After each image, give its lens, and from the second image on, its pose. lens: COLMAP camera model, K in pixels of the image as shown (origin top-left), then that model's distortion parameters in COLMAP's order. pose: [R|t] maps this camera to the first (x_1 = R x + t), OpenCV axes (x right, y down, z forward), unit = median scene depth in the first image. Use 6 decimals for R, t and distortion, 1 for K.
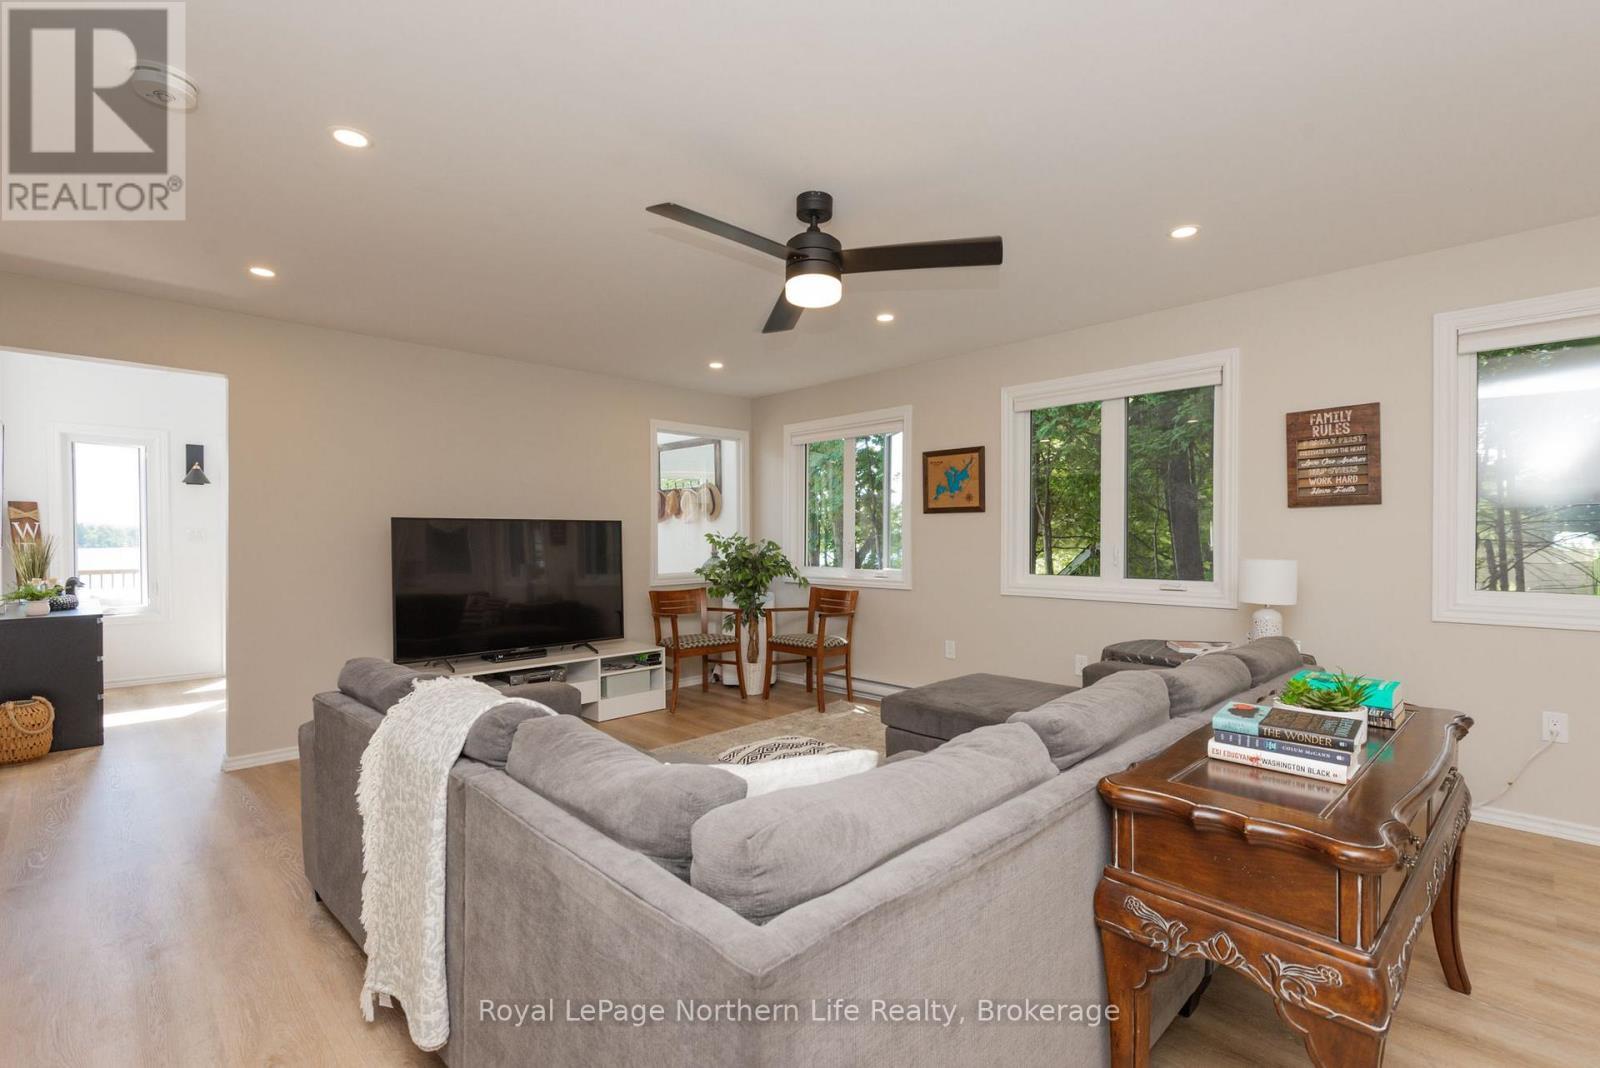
lens RADIAL K [[704.5, 0, 800.0], [0, 704.5, 534.0], [0, 0, 1]] dist [0.000777, 0.000053]
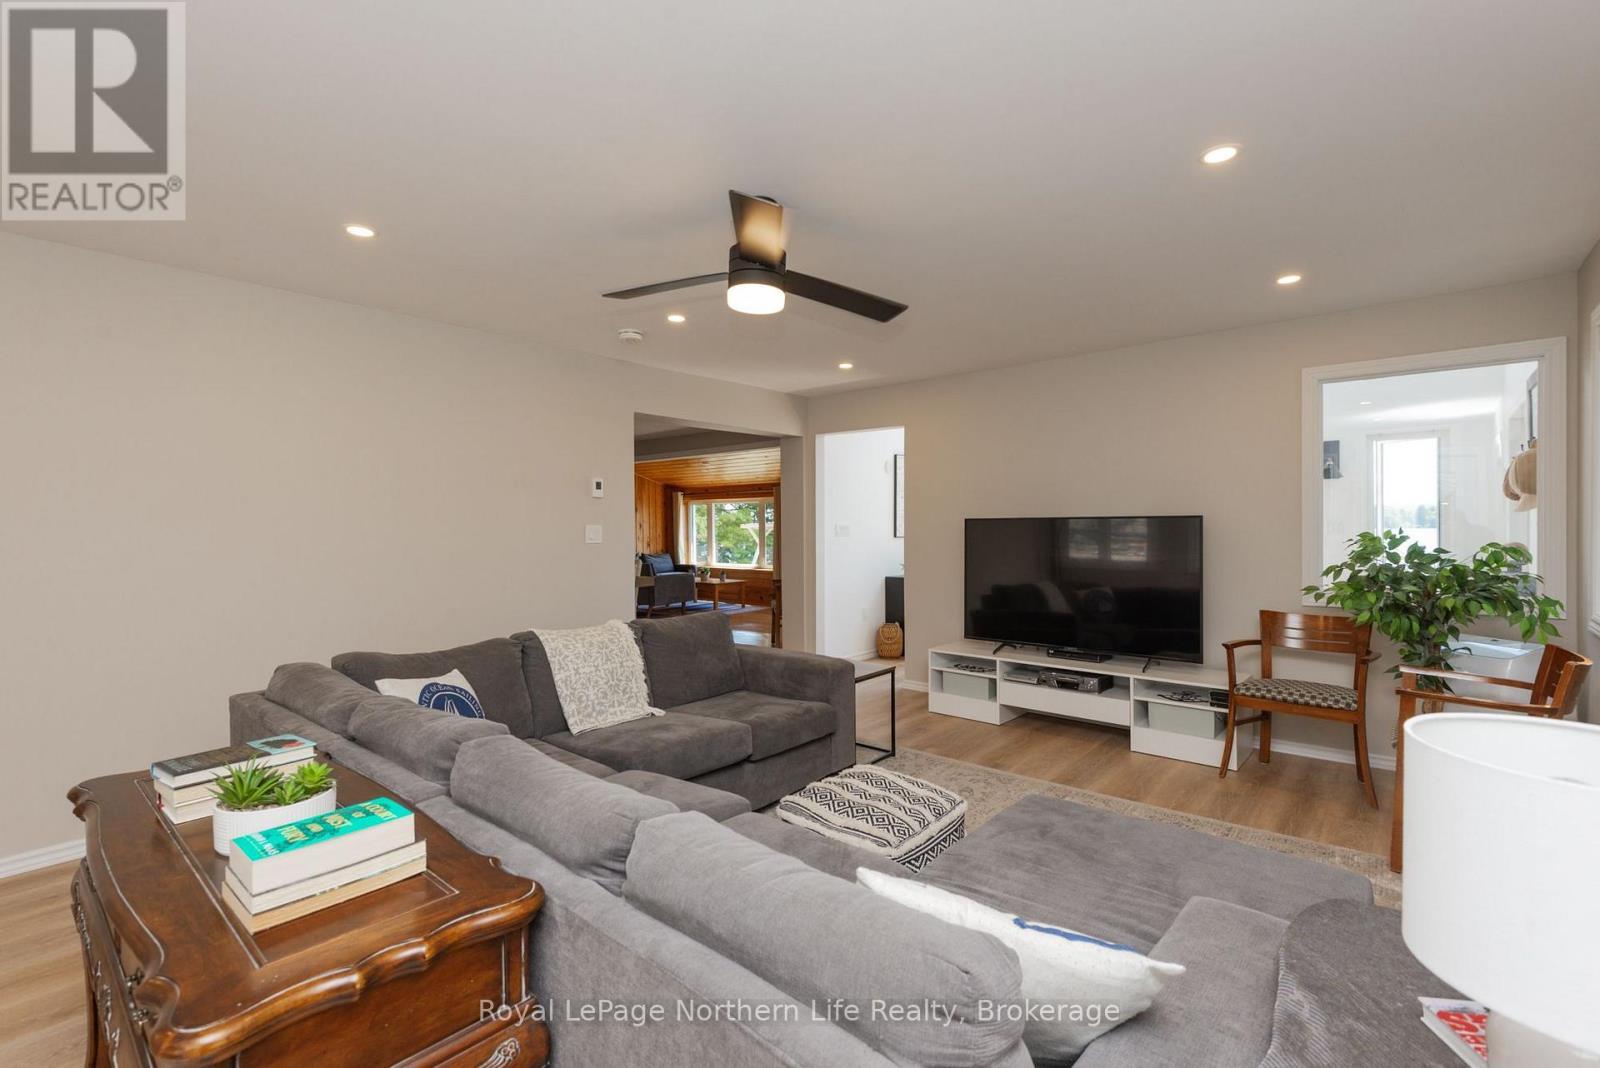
lens RADIAL K [[684.2, 0, 800.0], [0, 684.2, 534.0], [0, 0, 1]] dist [0.000031, -0.000049]
pose [[0.091307, 0.005359, -0.995808, 0.505781], [0.001234, 0.999984, 0.005495, -0.003207], [0.995822, -0.001730, 0.091299, 0.517017]]
